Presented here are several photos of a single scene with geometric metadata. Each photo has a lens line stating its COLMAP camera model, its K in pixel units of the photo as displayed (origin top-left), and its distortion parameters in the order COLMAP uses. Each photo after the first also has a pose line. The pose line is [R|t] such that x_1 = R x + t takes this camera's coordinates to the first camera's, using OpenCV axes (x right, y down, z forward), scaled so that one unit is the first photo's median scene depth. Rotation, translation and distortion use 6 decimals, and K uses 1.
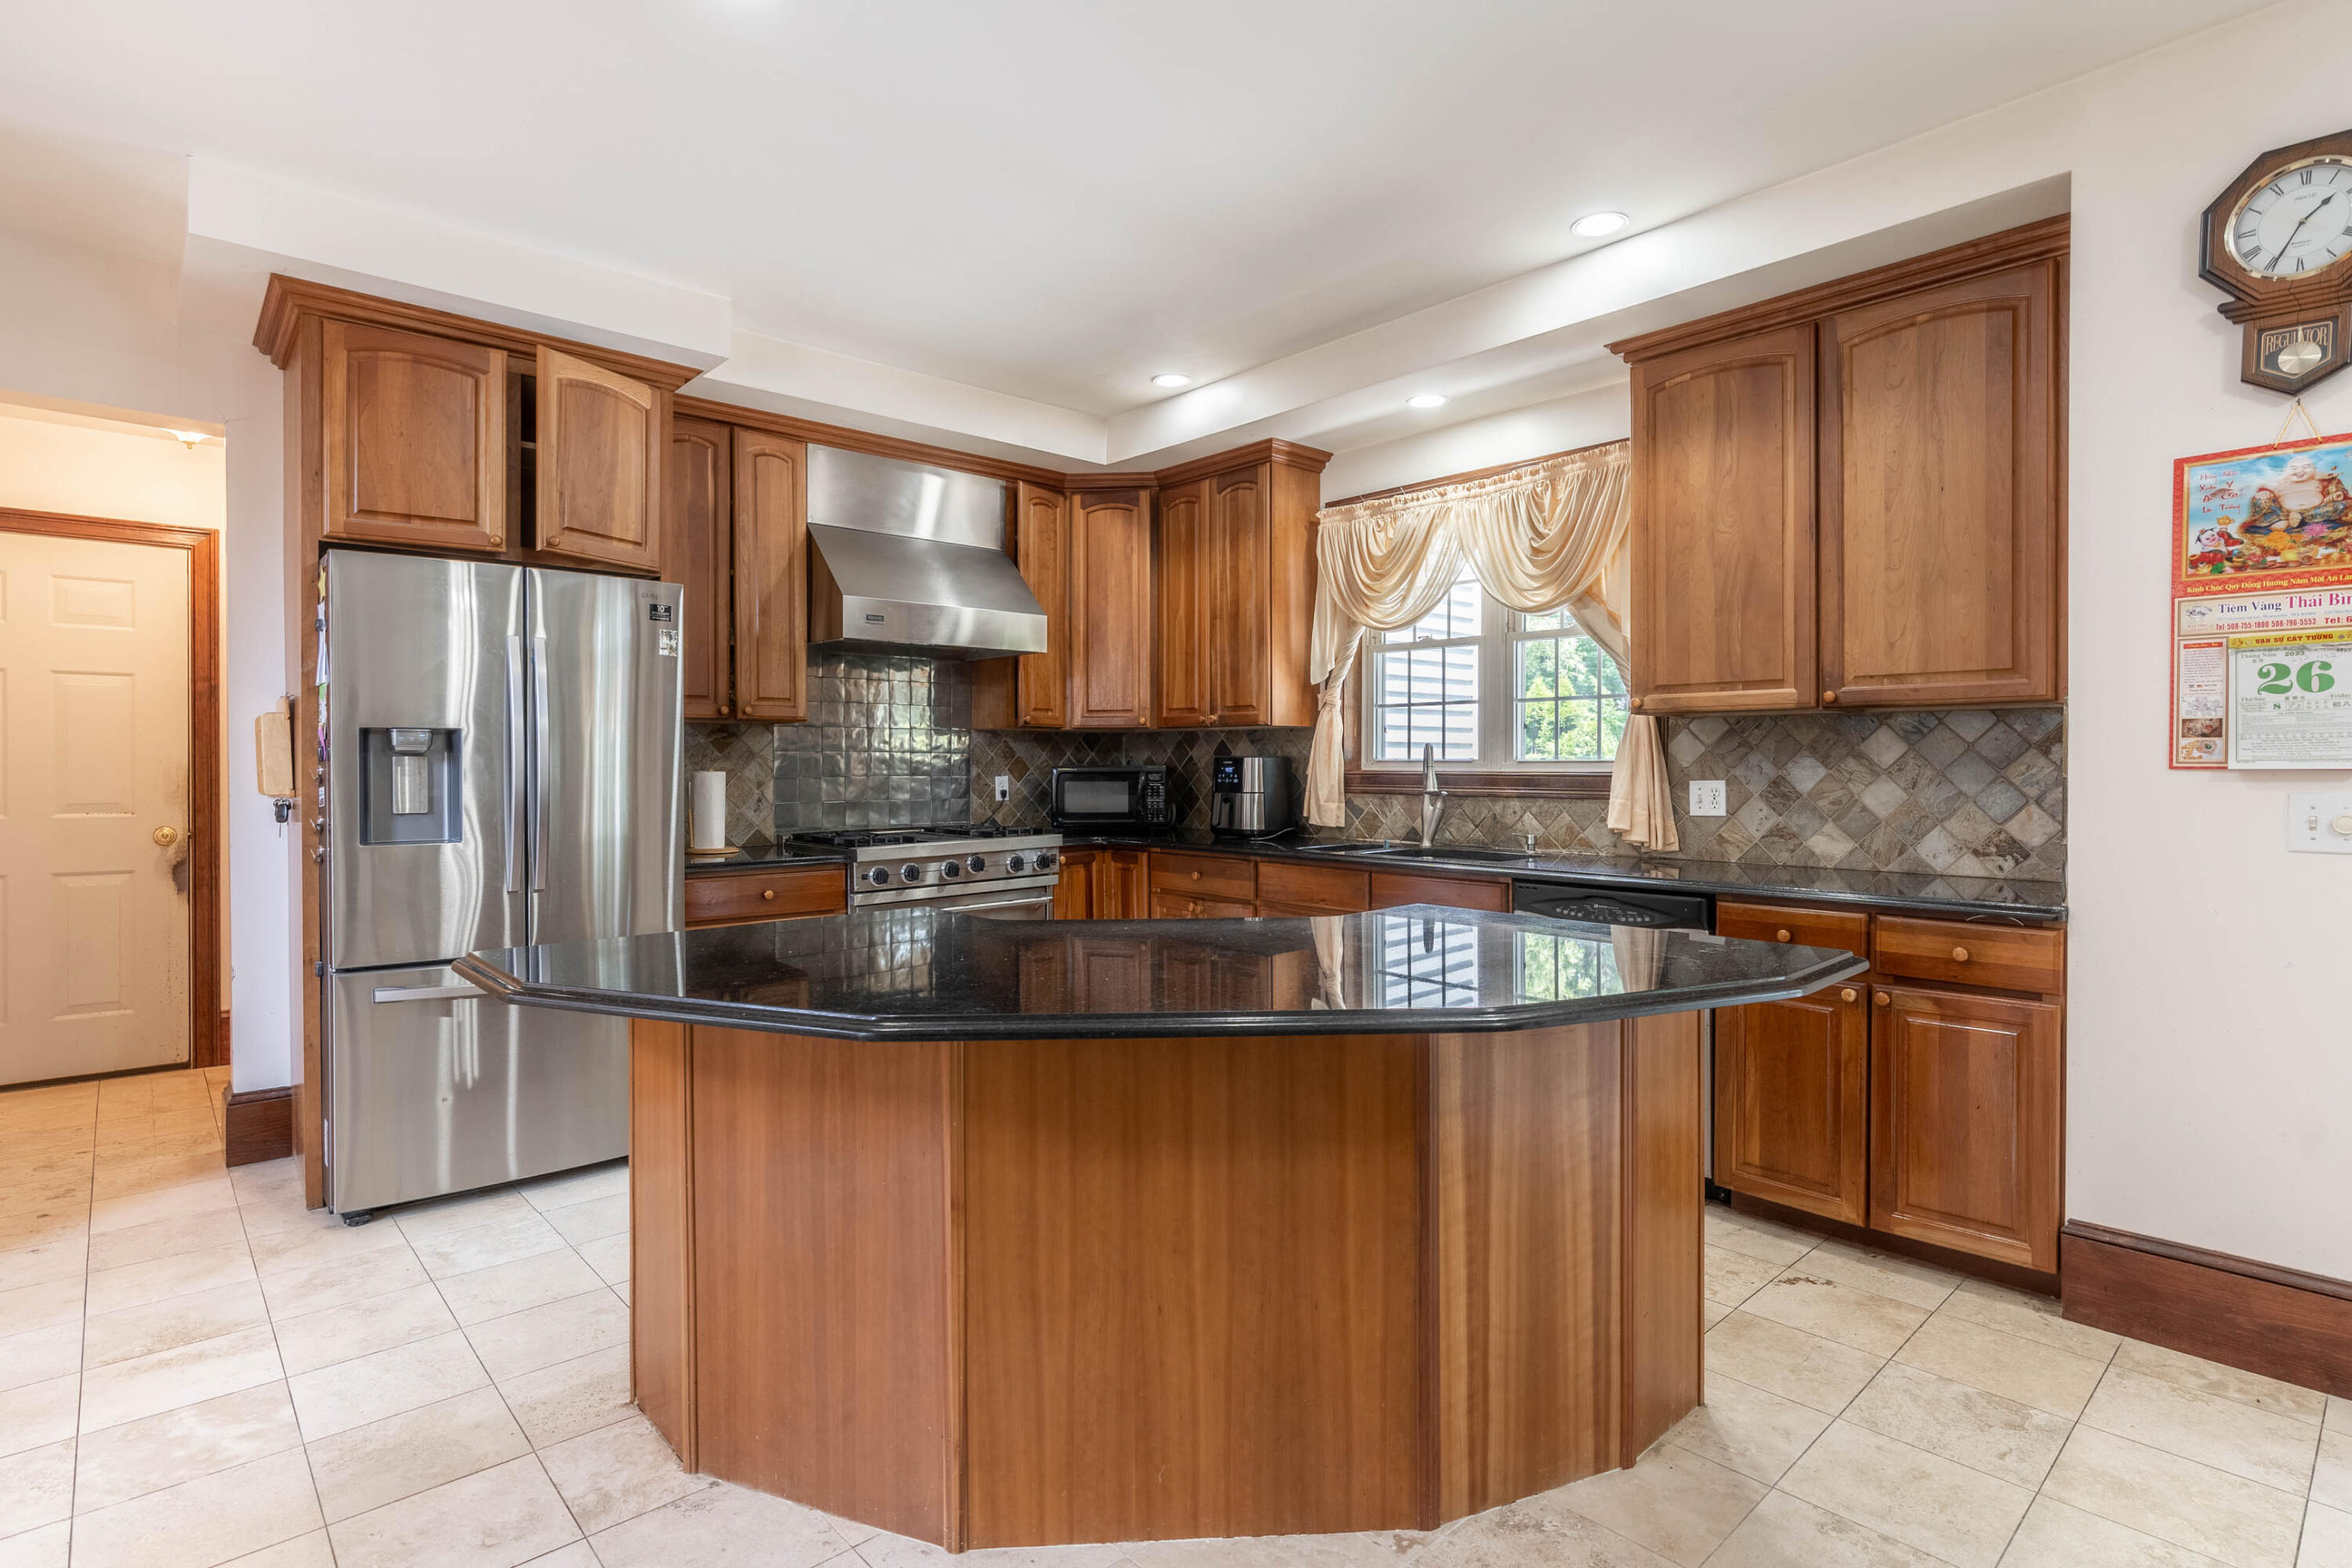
lens RADIAL K [[1222.1, 0, 1074.2], [0, 1222.1, 769.6], [0, 0, 1]] dist [-0.001137, -0.000212]
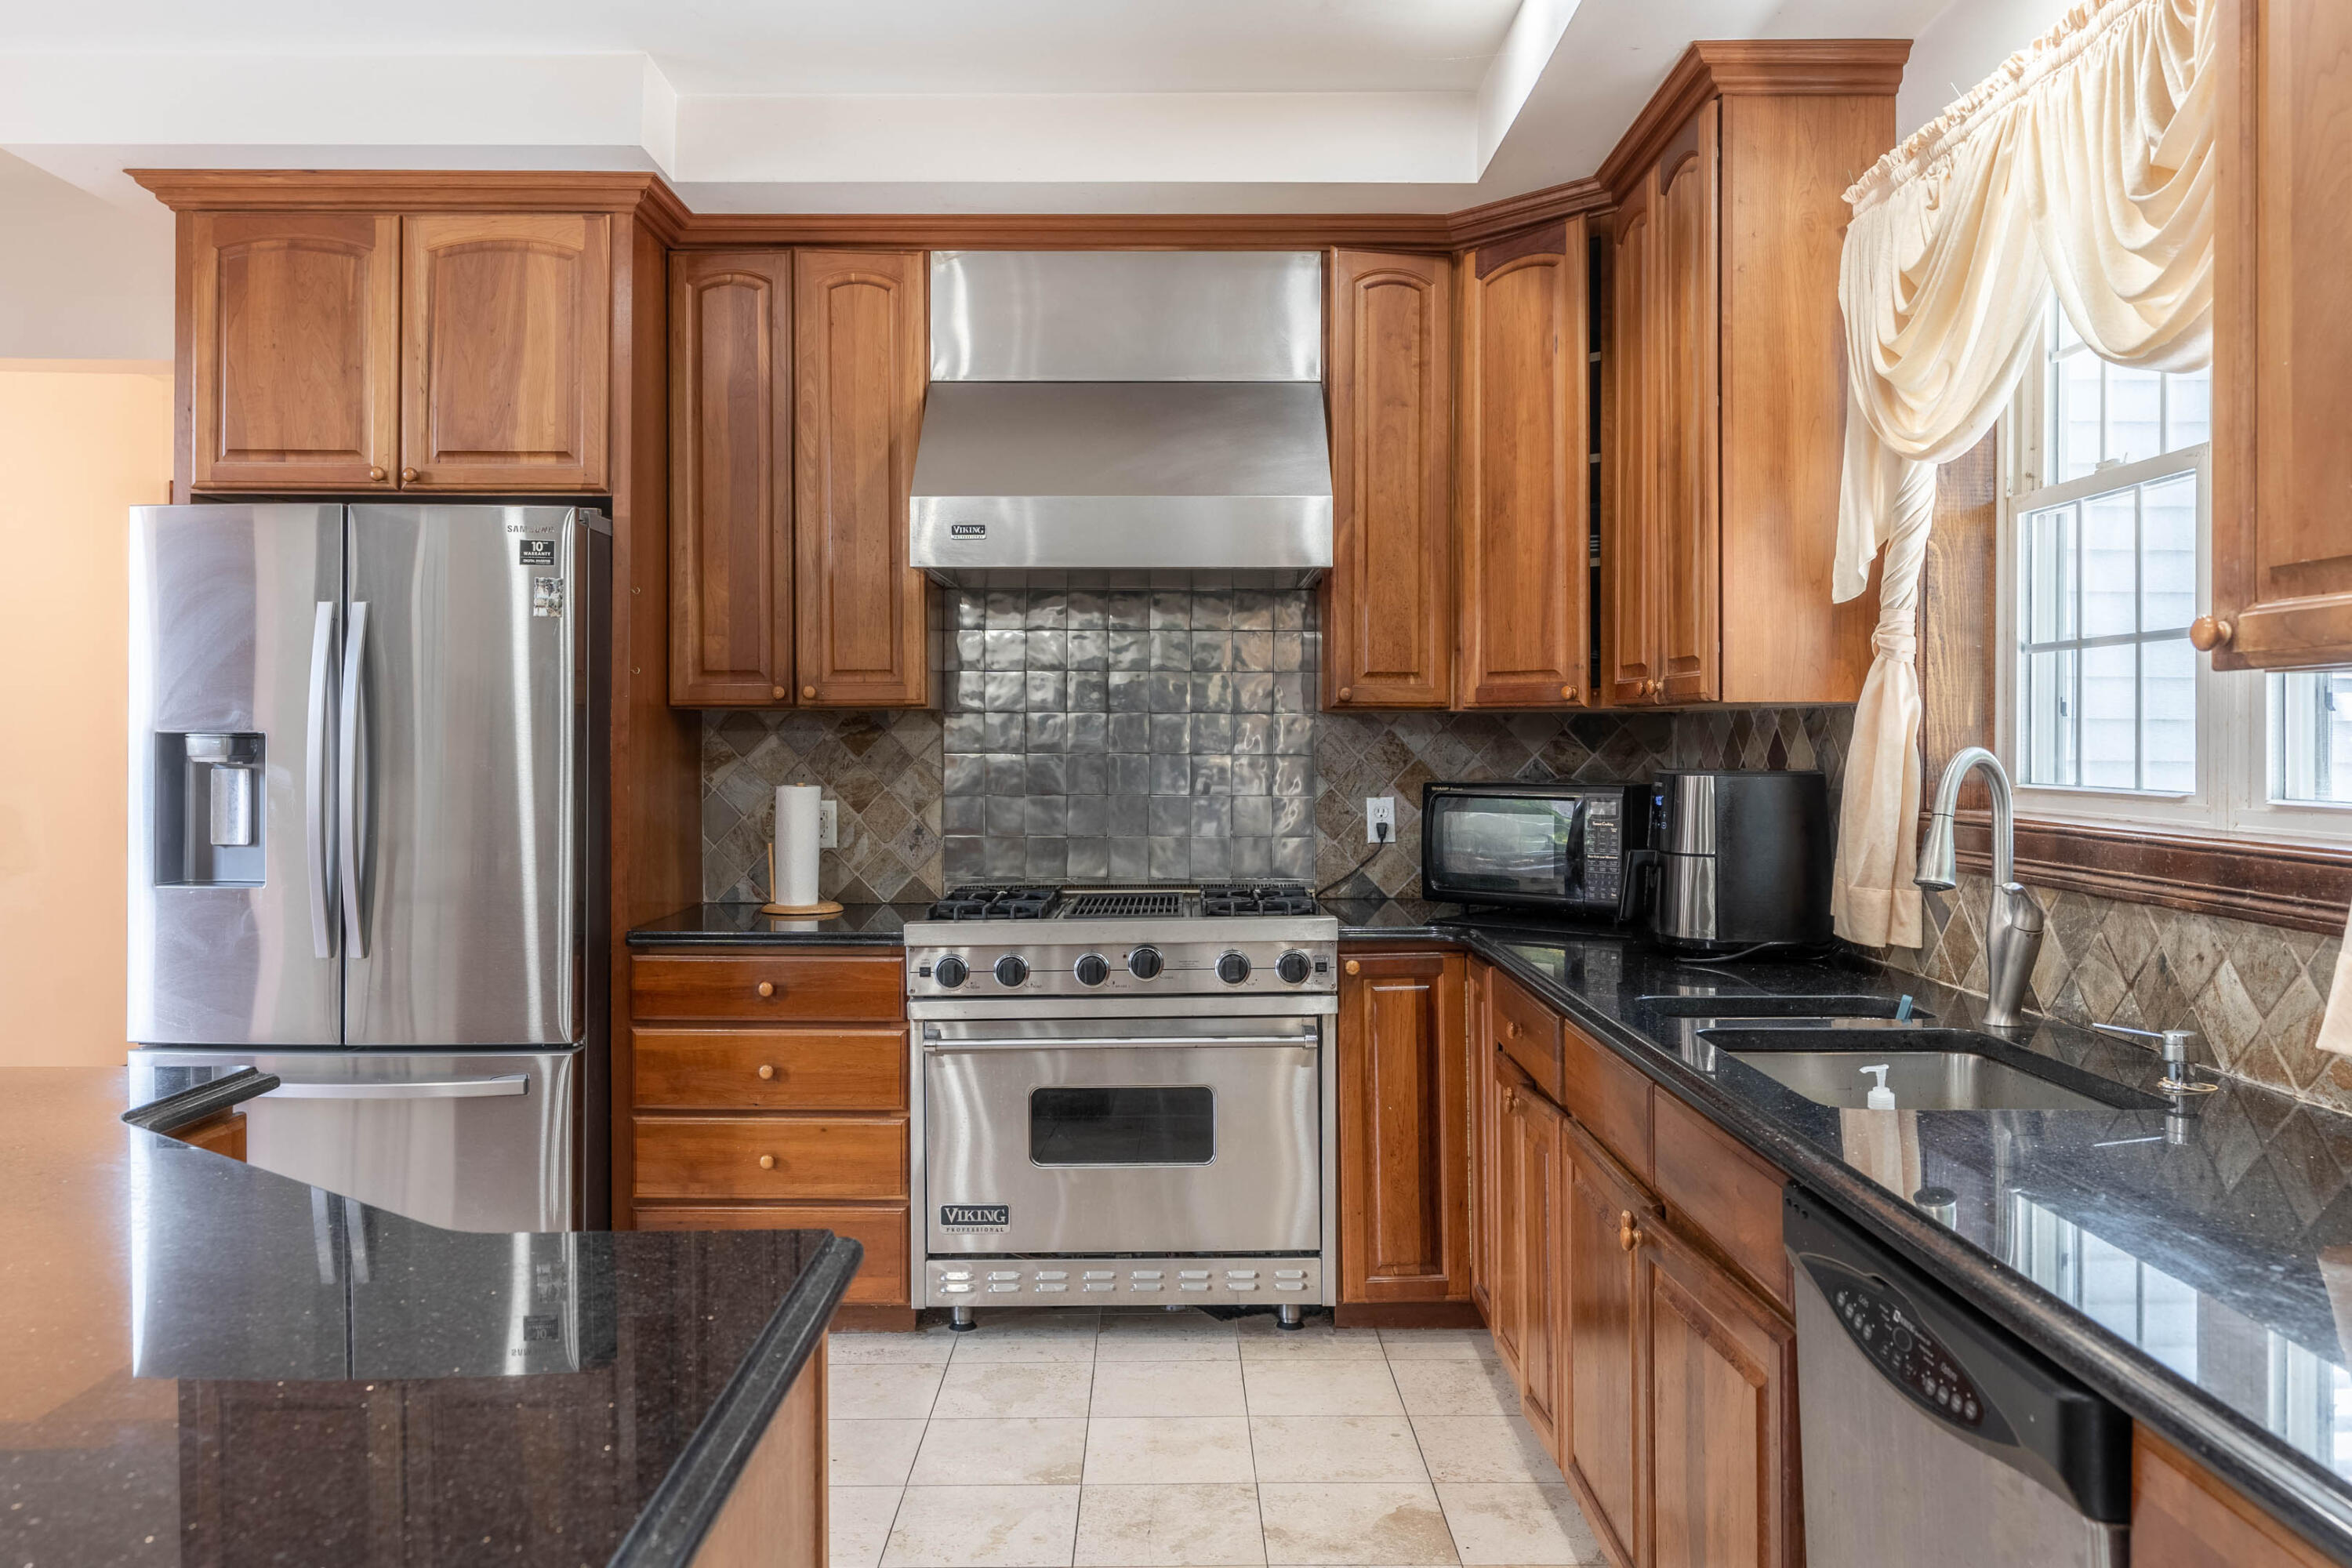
lens RADIAL K [[1725.9, 0, 1255.6], [0, 1725.9, 727.8], [0, 0, 1]] dist [0.004220, -0.000331]
pose [[0.748852, -0.000358, -0.662737, 0.437783], [-0.004057, 0.999979, -0.005125, -0.022919], [0.662725, 0.006526, 0.748835, 0.423504]]
